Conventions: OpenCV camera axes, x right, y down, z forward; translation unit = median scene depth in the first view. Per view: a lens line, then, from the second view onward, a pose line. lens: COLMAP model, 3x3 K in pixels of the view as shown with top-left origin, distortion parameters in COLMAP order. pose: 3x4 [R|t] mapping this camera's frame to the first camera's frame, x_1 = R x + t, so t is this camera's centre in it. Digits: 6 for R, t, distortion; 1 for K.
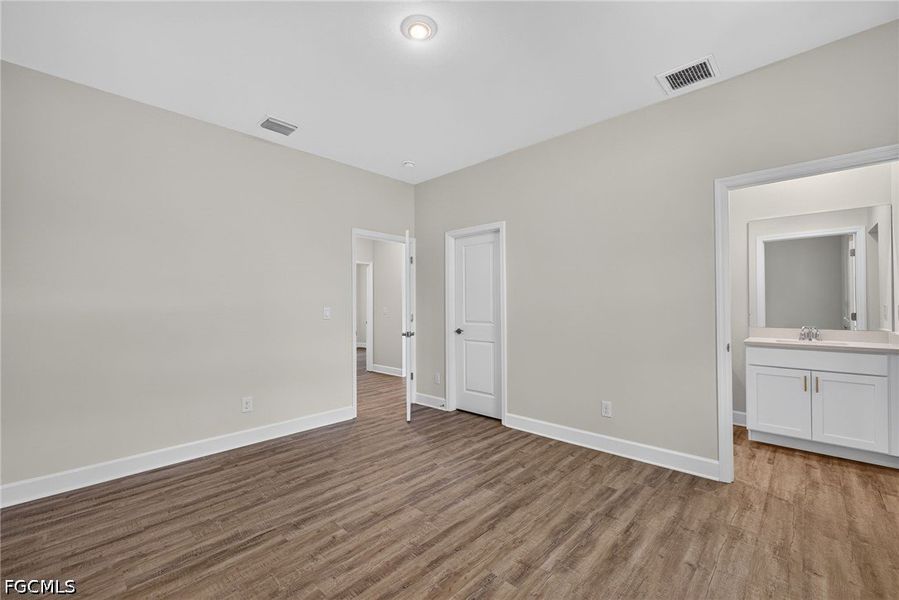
lens RADIAL K [[430.7, 0, 445.9], [0, 430.7, 302.8], [0, 0, 1]] dist [0.002604, -0.000120]
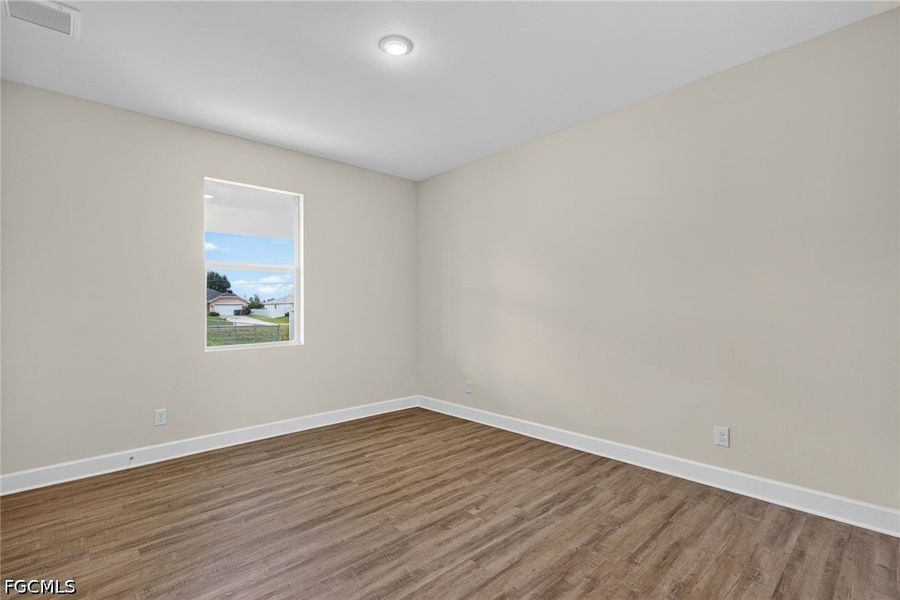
lens RADIAL K [[431.2, 0, 446.4], [0, 431.2, 302.8], [0, 0, 1]] dist [0.002604, -0.000120]
pose [[-0.998326, 0.016695, 0.055375, -0.235917], [0.015663, 0.999697, -0.019011, 0.019677], [-0.055676, -0.018112, -0.998285, 2.034773]]
